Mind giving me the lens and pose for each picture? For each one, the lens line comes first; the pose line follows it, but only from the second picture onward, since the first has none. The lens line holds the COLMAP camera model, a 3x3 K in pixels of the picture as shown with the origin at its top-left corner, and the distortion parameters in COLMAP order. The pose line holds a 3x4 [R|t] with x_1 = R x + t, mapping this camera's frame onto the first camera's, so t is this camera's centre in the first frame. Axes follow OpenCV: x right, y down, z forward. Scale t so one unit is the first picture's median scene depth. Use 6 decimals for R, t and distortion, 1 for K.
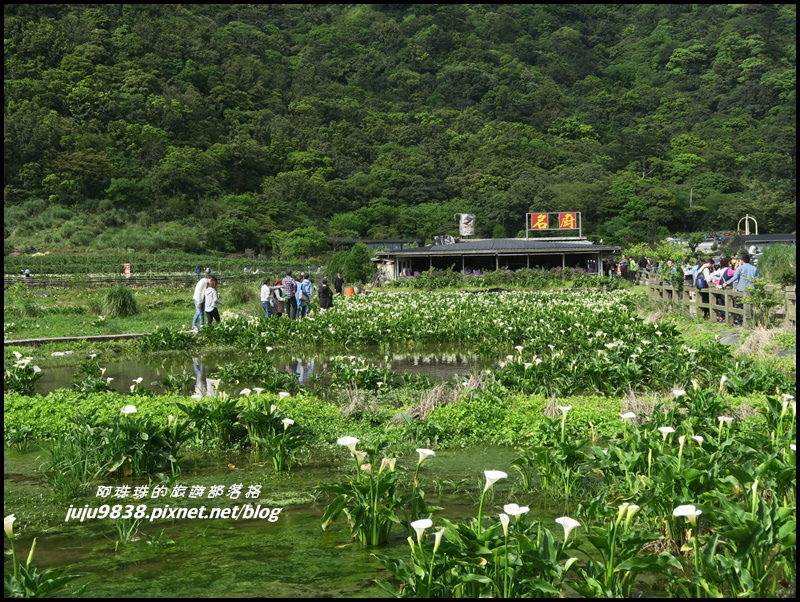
lens RADIAL K [[1006.7, 0, 404.2], [0, 1006.7, 300.5], [0, 0, 1]] dist [0.025741, 0.000000]
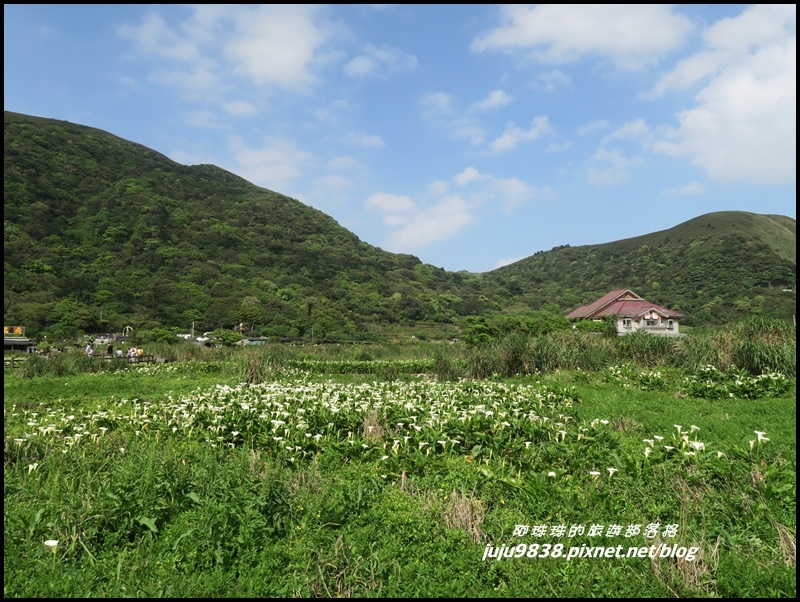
lens RADIAL K [[619.8, 0, 403.9], [0, 619.8, 300.0], [0, 0, 1]] dist [-0.022320, 0.007723]
pose [[0.765560, 0.075065, 0.638971, -0.016015], [0.001228, 0.992998, -0.118127, 0.005171], [-0.643364, 0.091217, 0.760107, -0.147001]]
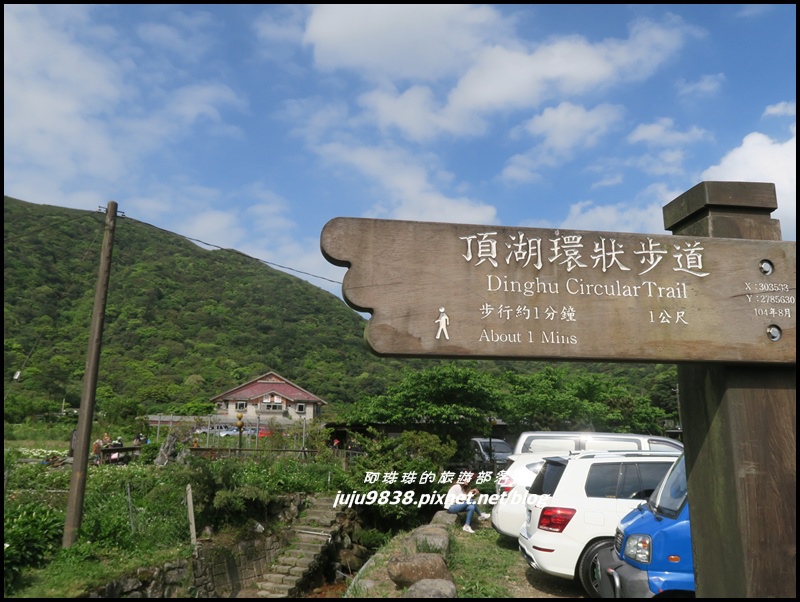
lens RADIAL K [[619.8, 0, 399.4], [0, 619.8, 301.9], [0, 0, 1]] dist [-0.022320, 0.007723]
pose [[0.845539, 0.147975, 0.512998, 0.166451], [-0.024940, 0.970724, -0.238899, 0.000895], [-0.533331, 0.189204, 0.824476, -0.276841]]
